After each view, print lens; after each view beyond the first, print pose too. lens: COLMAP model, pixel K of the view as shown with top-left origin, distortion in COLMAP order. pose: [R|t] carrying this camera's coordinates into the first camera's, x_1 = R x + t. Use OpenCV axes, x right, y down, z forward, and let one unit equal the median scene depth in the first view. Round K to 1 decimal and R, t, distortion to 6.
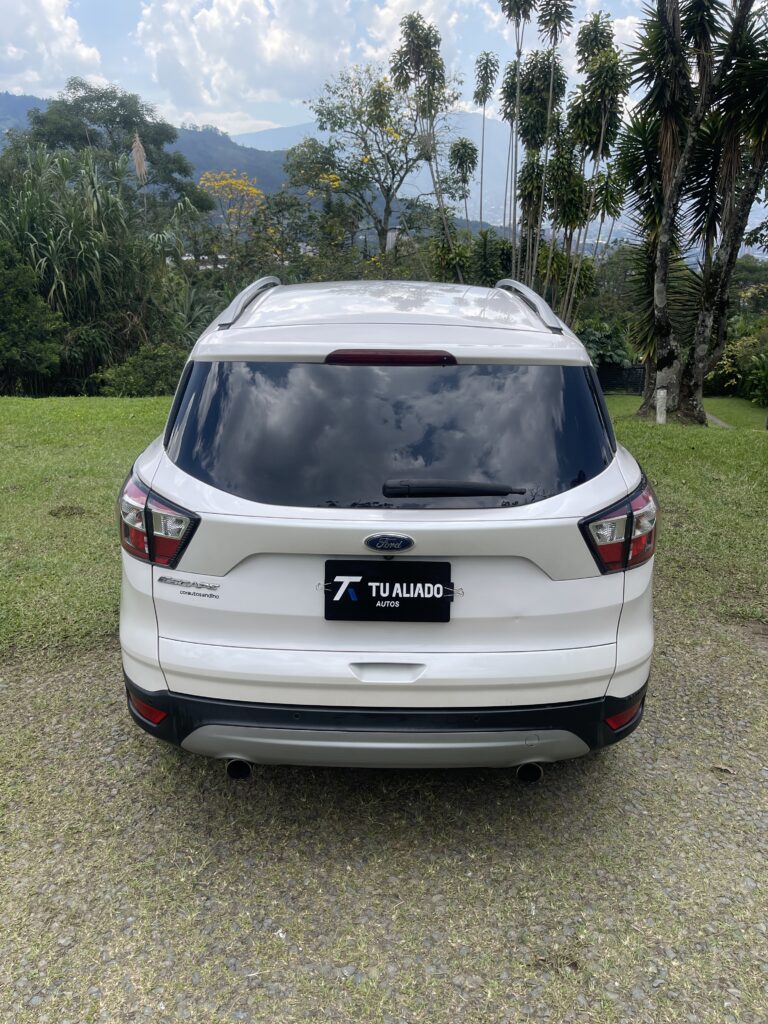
lens RADIAL K [[775.8, 0, 383.0], [0, 775.8, 520.1], [0, 0, 1]] dist [0.068916, -0.094681]
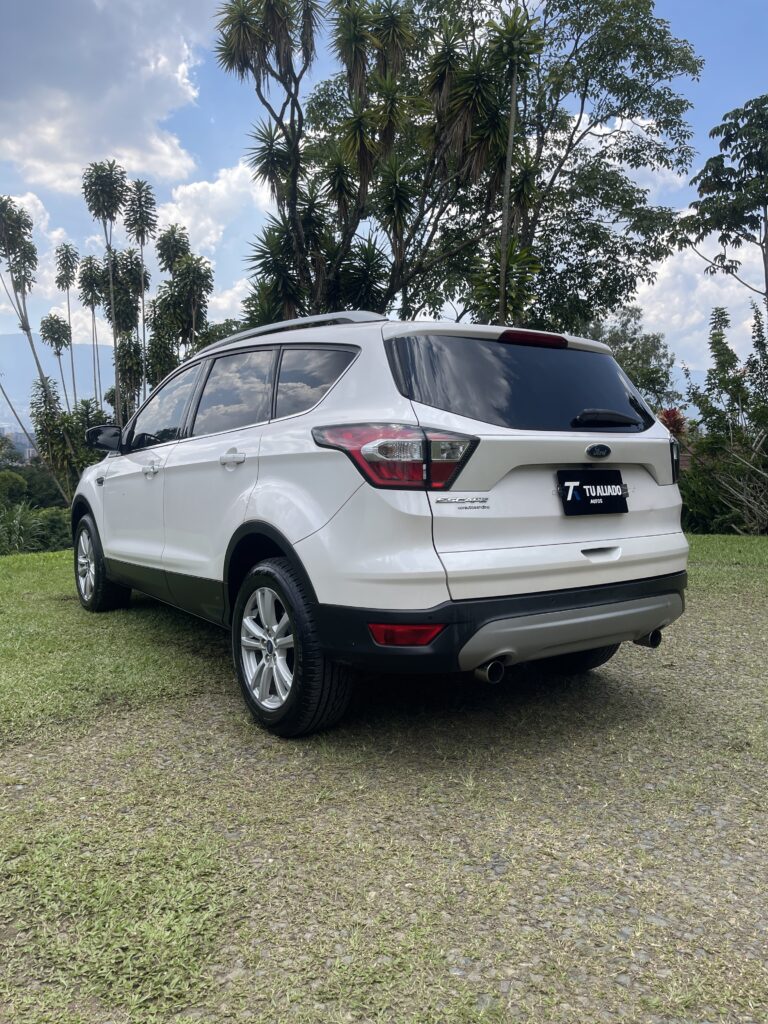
lens RADIAL K [[775.8, 0, 384.6], [0, 775.8, 515.6], [0, 0, 1]] dist [0.068916, -0.094681]
pose [[0.818532, -0.054001, 0.571917, -0.699800], [0.195303, 0.962429, -0.188645, 0.207157], [-0.540243, 0.266109, 0.798326, 0.086188]]
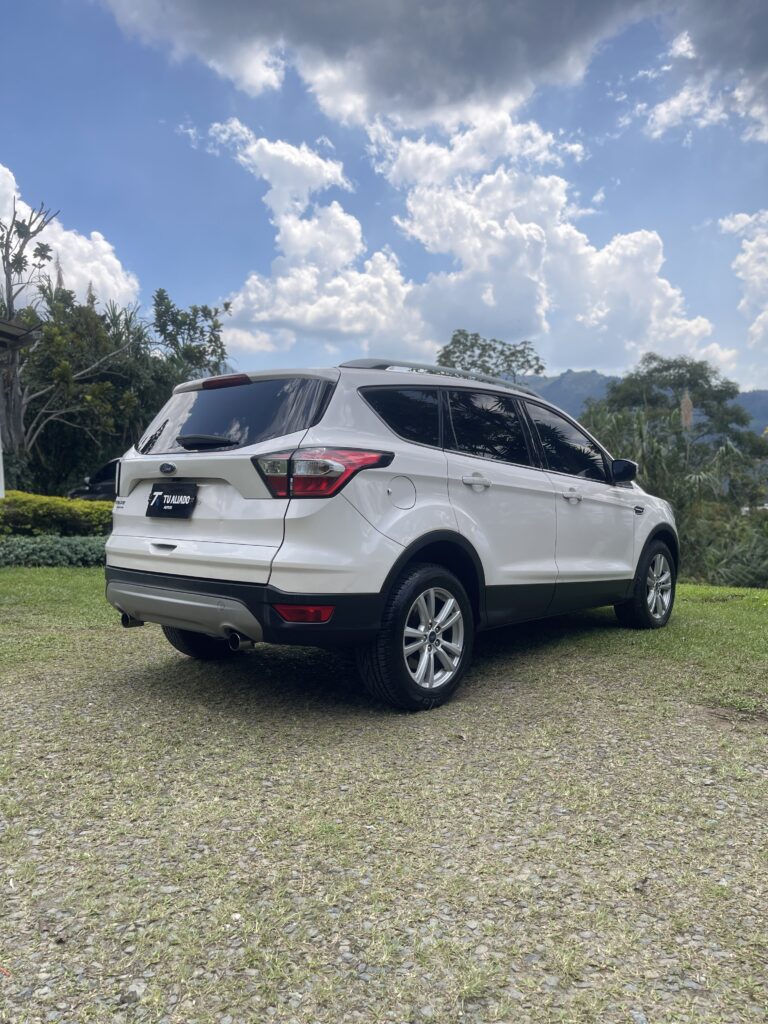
lens RADIAL K [[775.8, 0, 383.7], [0, 775.8, 516.0], [0, 0, 1]] dist [0.068916, -0.094681]
pose [[0.759534, 0.013067, -0.650336, 0.973744], [-0.216560, 0.947841, -0.233878, 0.279117], [0.613359, 0.318475, 0.722747, 0.039863]]
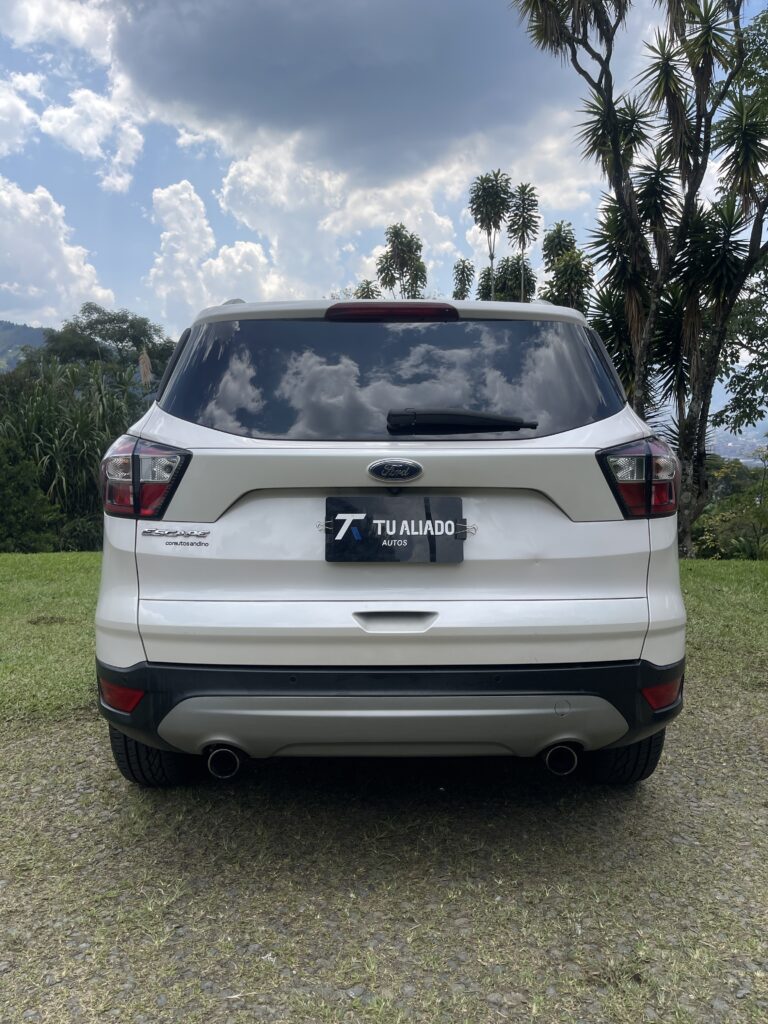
lens RADIAL K [[775.8, 0, 387.3], [0, 775.8, 520.3], [0, 0, 1]] dist [0.068916, -0.094681]
pose [[0.999716, -0.014180, 0.019149, -0.012984], [0.018513, 0.968181, -0.249564, 0.204075], [-0.015001, 0.249848, 0.968169, 0.073395]]
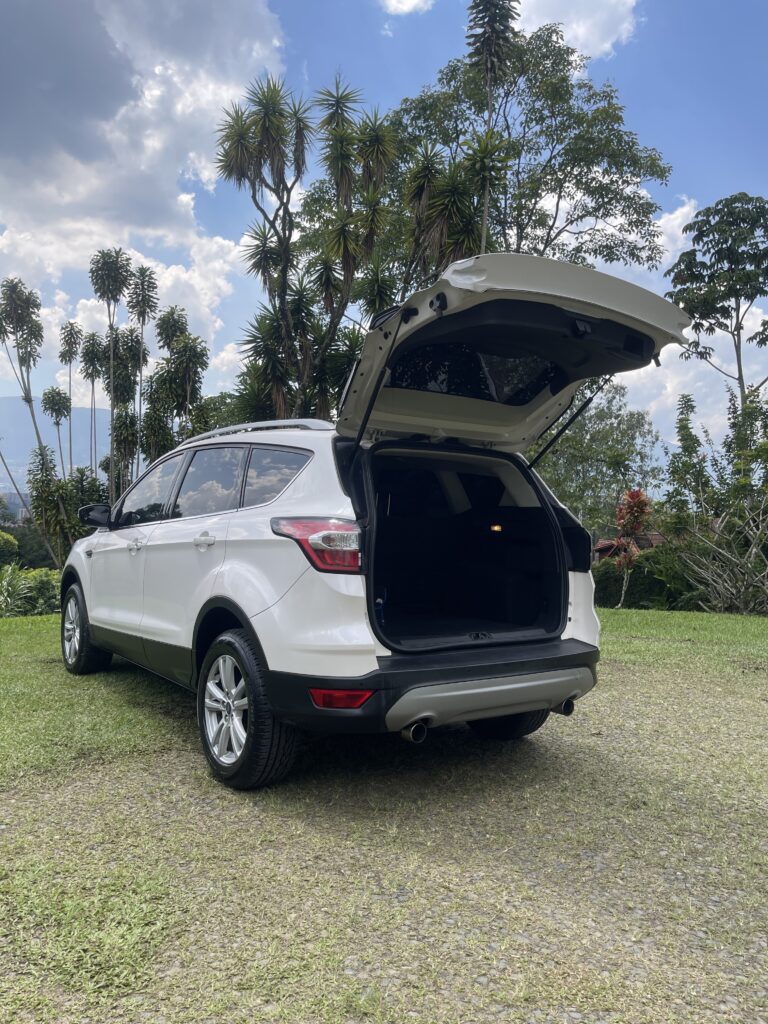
lens RADIAL K [[776.2, 0, 377.7], [0, 776.2, 509.0], [0, 0, 1]] dist [0.054449, -0.071078]
pose [[0.817304, 0.016880, 0.575960, -0.739611], [0.176418, 0.944237, -0.278016, 0.231584], [-0.548536, 0.328834, 0.768750, -0.076223]]
